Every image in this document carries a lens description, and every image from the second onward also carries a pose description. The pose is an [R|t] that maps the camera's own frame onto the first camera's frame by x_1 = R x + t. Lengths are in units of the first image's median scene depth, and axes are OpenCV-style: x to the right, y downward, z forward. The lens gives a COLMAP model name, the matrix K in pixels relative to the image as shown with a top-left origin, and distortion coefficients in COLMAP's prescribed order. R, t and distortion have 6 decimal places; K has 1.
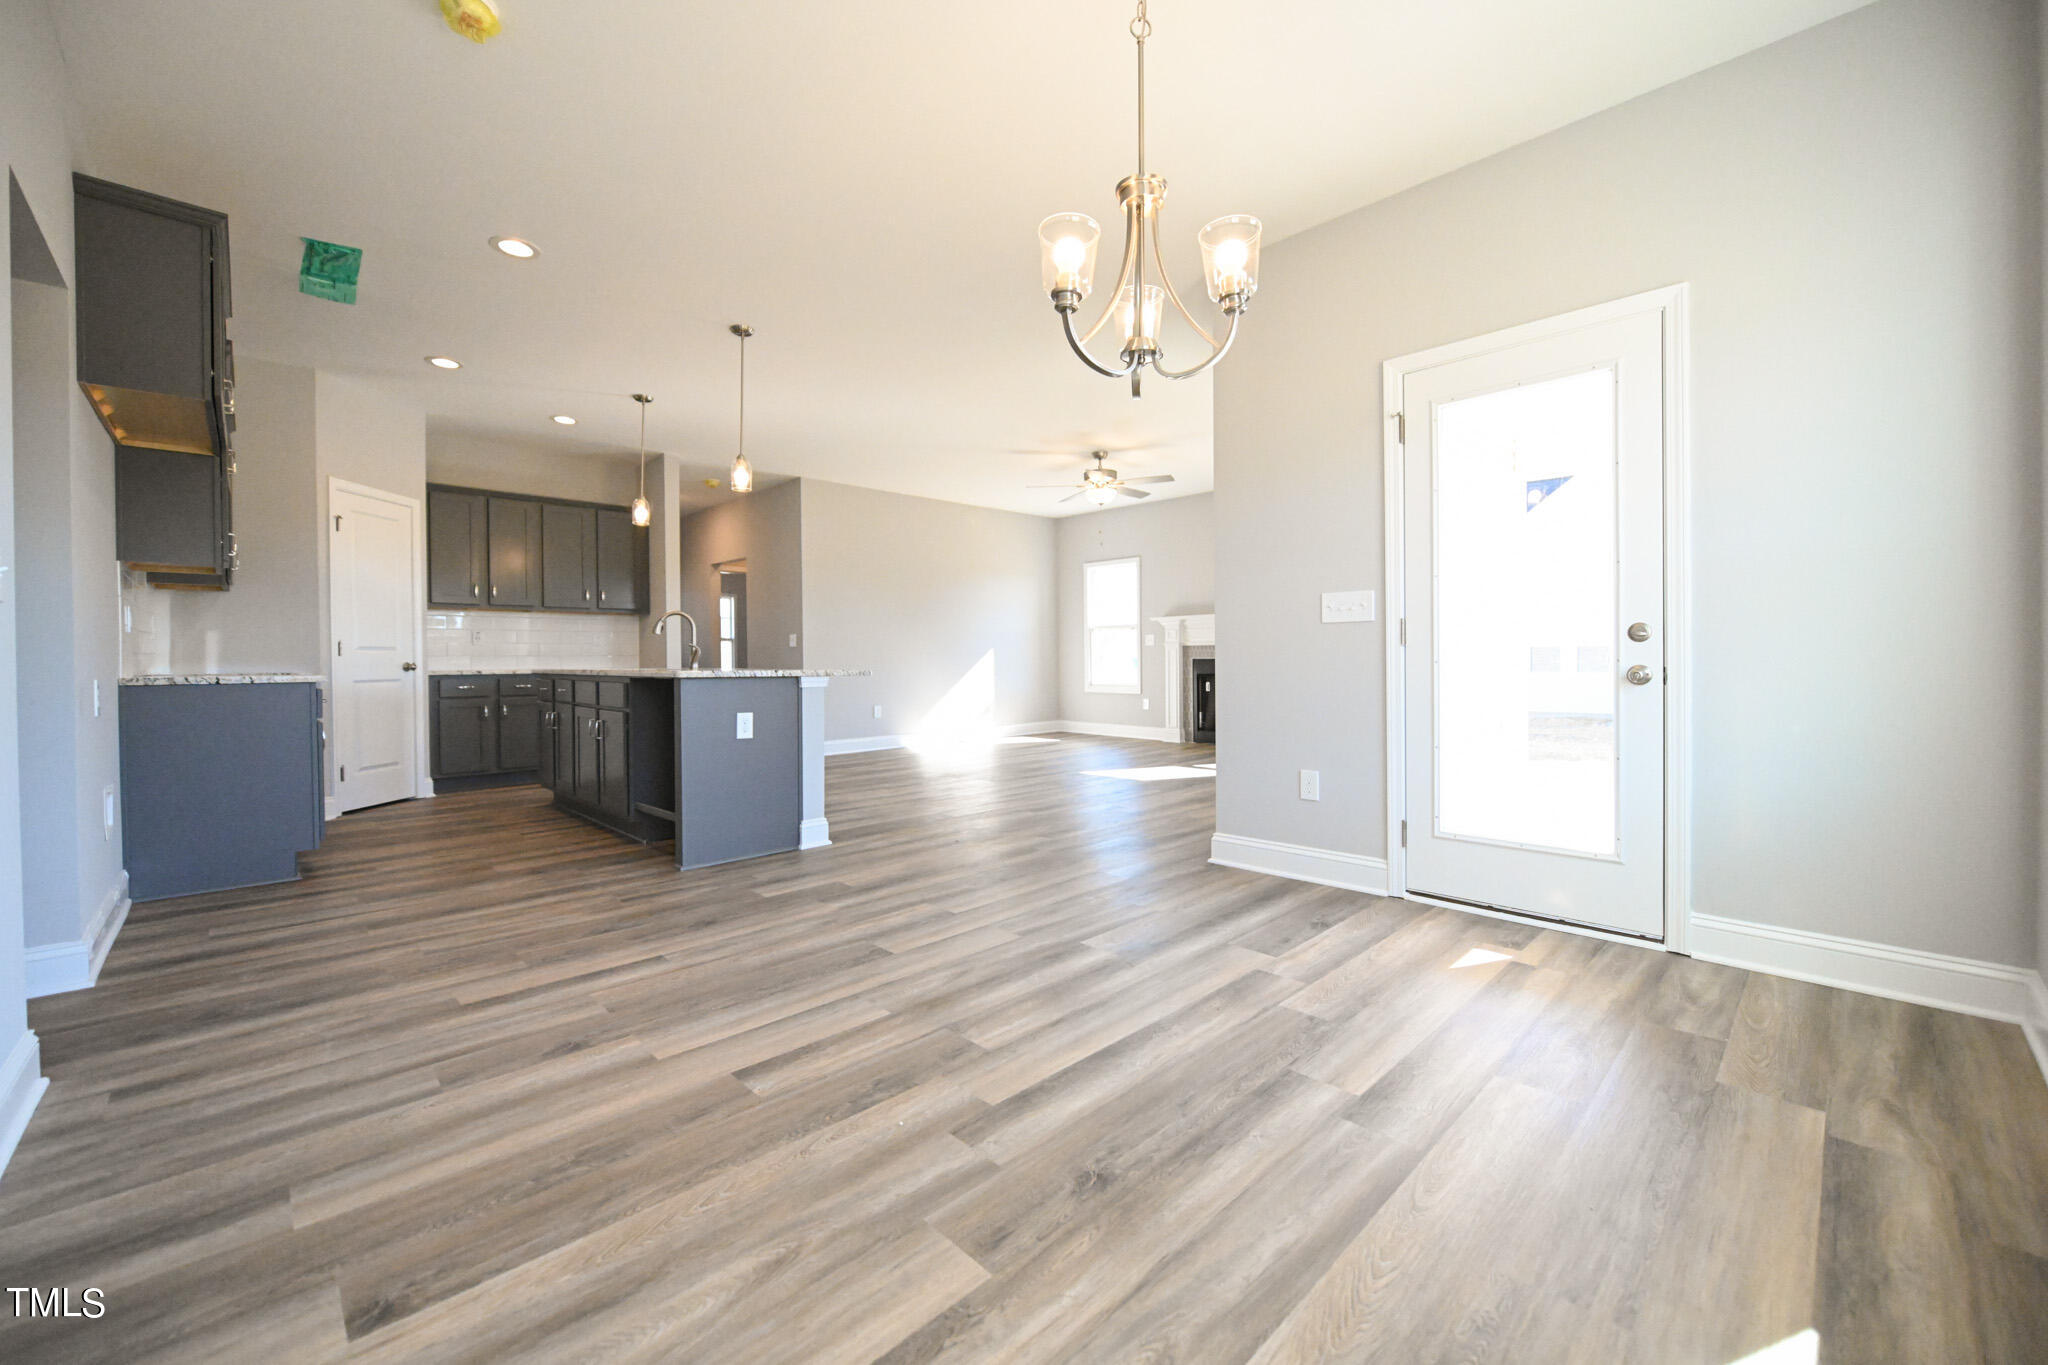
lens RADIAL K [[808.1, 0, 1022.3], [0, 808.1, 669.3], [0, 0, 1]] dist [0.000622, 0.000068]
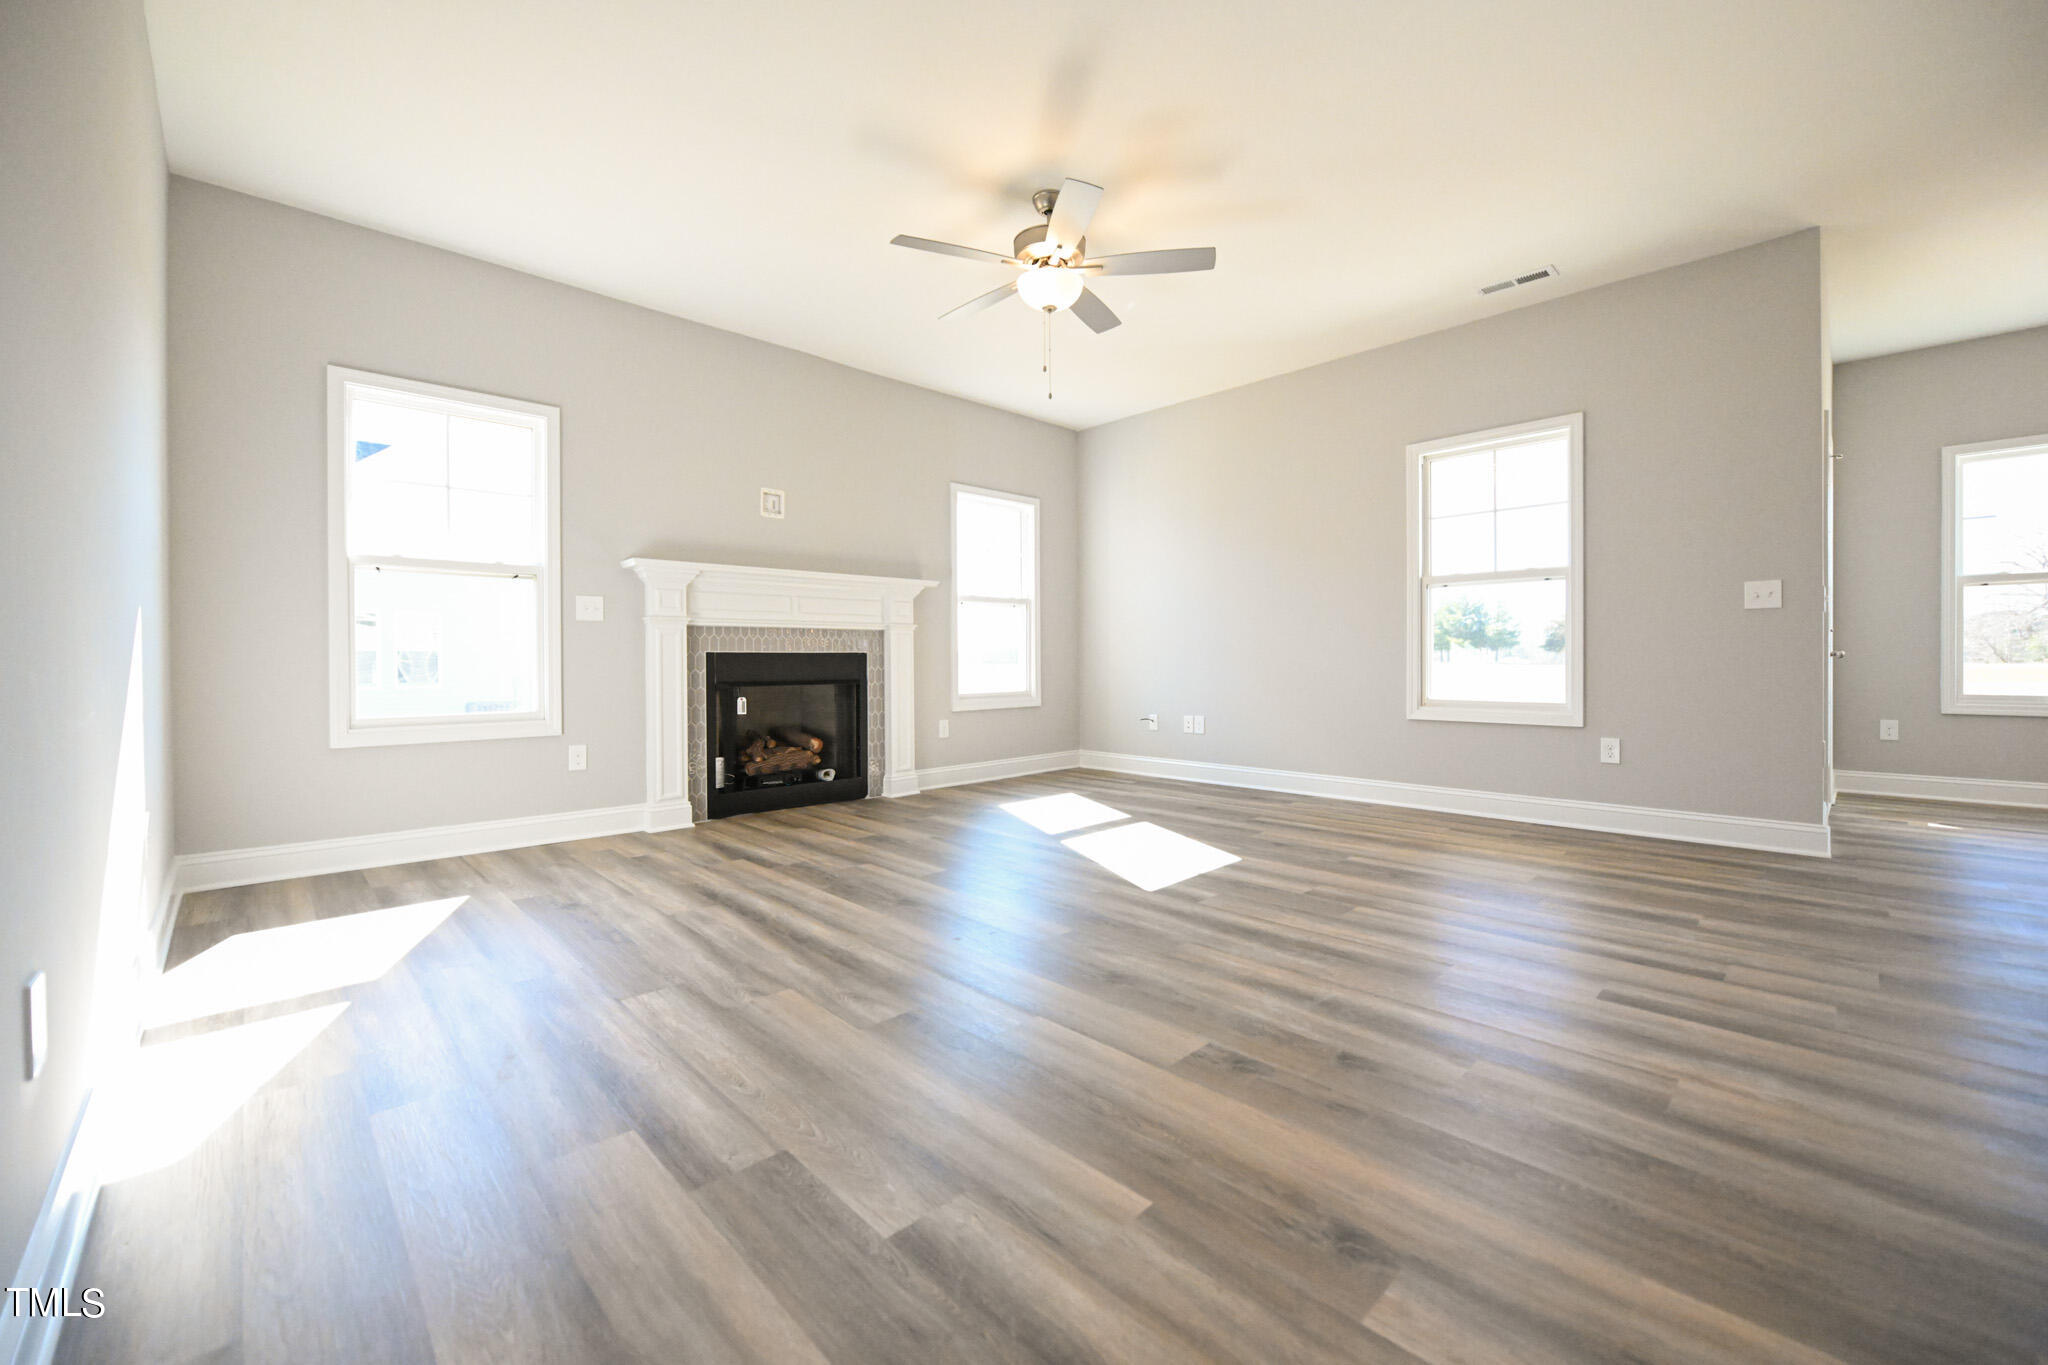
lens RADIAL K [[808.1, 0, 1021.5], [0, 808.1, 677.9], [0, 0, 1]] dist [0.000622, 0.000068]
pose [[-0.001550, -0.005886, 0.999981, -0.282588], [0.018154, 0.999818, 0.005913, 0.002777], [-0.999834, 0.018163, -0.001443, 0.784931]]
